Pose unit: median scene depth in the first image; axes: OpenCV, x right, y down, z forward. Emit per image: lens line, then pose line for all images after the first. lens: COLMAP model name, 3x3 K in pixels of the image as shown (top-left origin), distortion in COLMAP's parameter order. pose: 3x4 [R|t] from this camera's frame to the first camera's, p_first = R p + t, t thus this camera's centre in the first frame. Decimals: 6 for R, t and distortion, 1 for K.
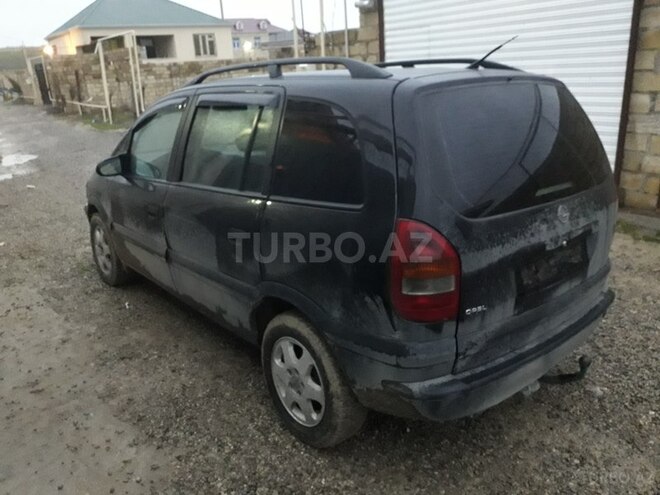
lens RADIAL K [[538.9, 0, 330.0], [0, 538.9, 247.5], [0, 0, 1]] dist [-0.004363, -0.000571]
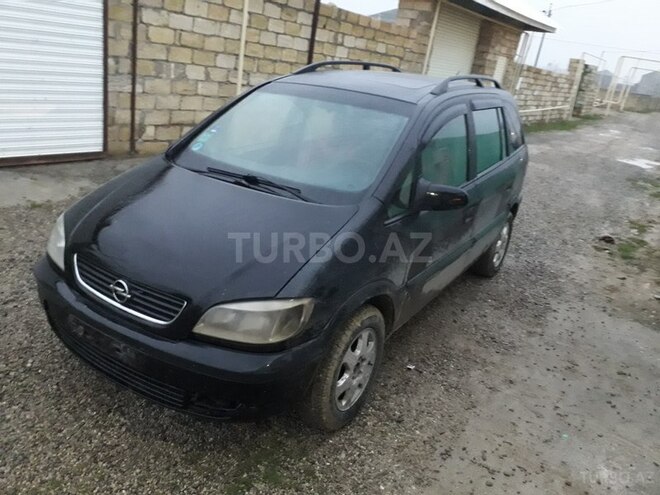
lens RADIAL K [[534.2, 0, 330.0], [0, 534.2, 247.5], [0, 0, 1]] dist [0.011052, 0.002705]
pose [[-0.321543, -0.333506, 0.886219, -0.972568], [0.178737, 0.897719, 0.402684, -0.391471], [-0.929873, 0.287880, -0.229046, 1.233849]]
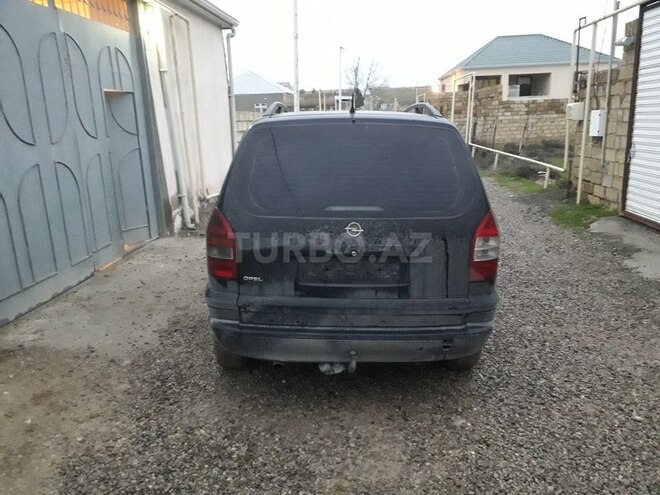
lens RADIAL K [[534.2, 0, 330.0], [0, 534.2, 247.5], [0, 0, 1]] dist [0.011052, 0.002705]
pose [[0.763448, 0.179051, -0.620554, 0.623696], [-0.216381, 0.976187, 0.015457, -0.014983], [0.608544, 0.122475, 0.784011, 0.006593]]
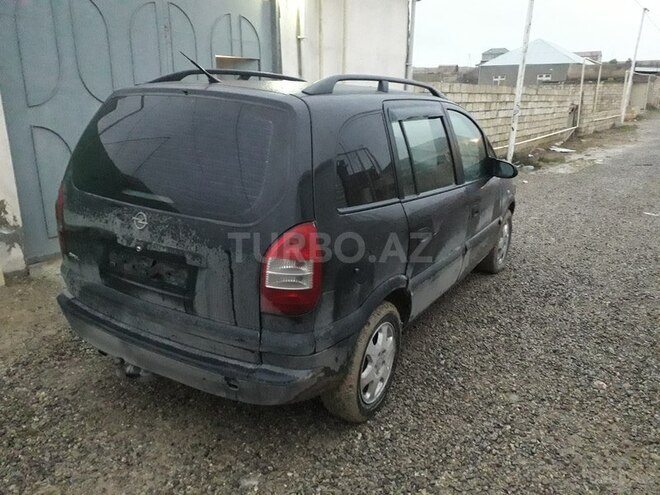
lens RADIAL K [[534.2, 0, 330.0], [0, 534.2, 247.5], [0, 0, 1]] dist [0.011052, 0.002705]
pose [[0.332015, 0.315802, -0.888839, 0.809907], [-0.329526, 0.921754, 0.204406, -0.188544], [0.883843, 0.225029, 0.410101, 0.491098]]
